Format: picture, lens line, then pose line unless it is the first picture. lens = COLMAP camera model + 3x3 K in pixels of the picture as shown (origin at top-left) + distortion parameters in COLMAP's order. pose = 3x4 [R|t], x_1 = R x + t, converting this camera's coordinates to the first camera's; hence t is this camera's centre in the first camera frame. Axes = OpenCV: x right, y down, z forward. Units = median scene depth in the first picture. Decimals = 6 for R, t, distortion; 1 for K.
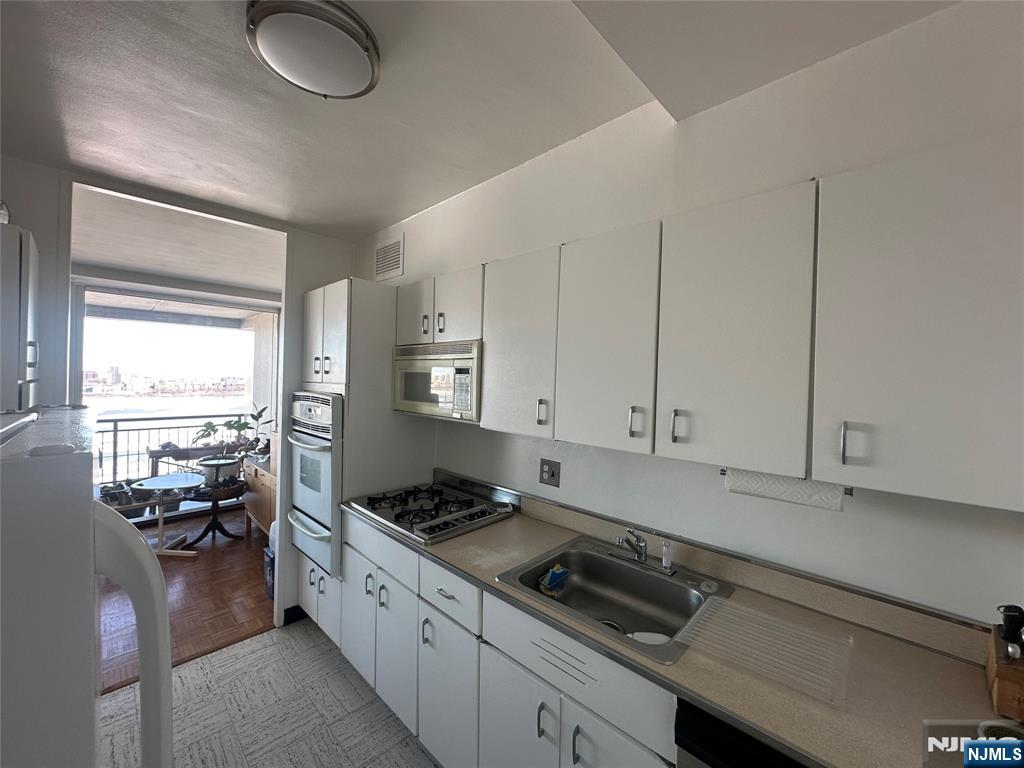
lens RADIAL K [[408.7, 0, 512.4], [0, 408.7, 383.4], [0, 0, 1]] dist [-0.003433, 0.000549]
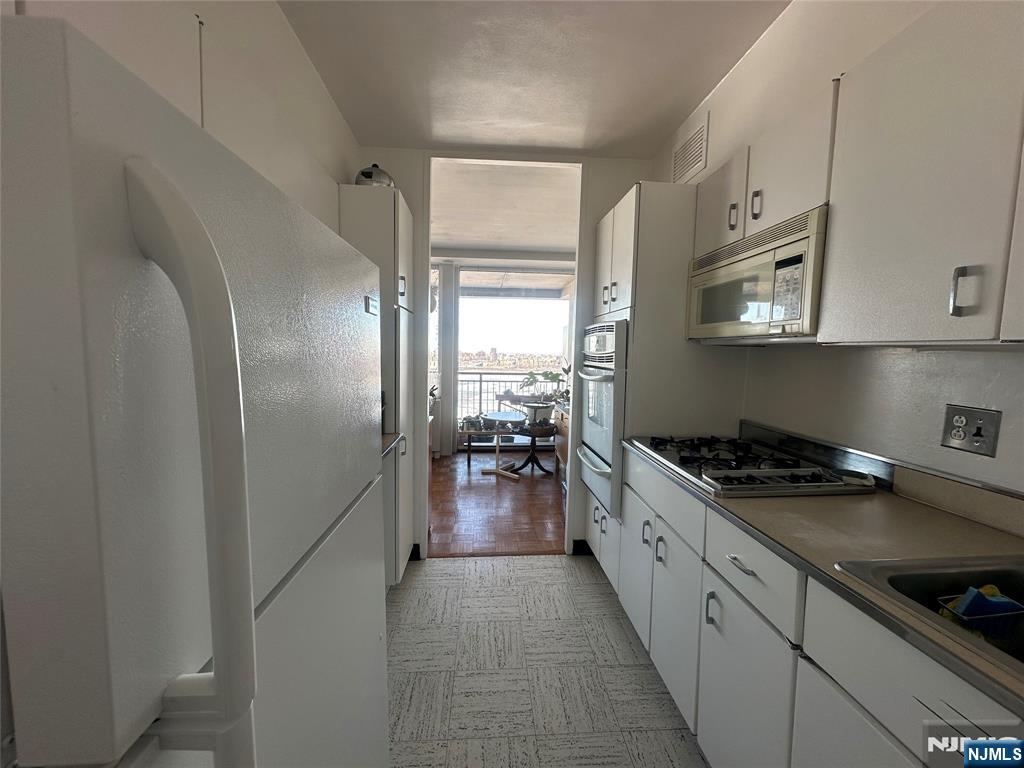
lens RADIAL K [[408.7, 0, 511.0], [0, 408.7, 382.9], [0, 0, 1]] dist [-0.003433, 0.000549]
pose [[0.745908, 0.045498, -0.664493, -0.007359], [-0.009547, 0.998292, 0.057637, 0.122260], [0.665981, -0.036648, 0.745068, 0.169760]]
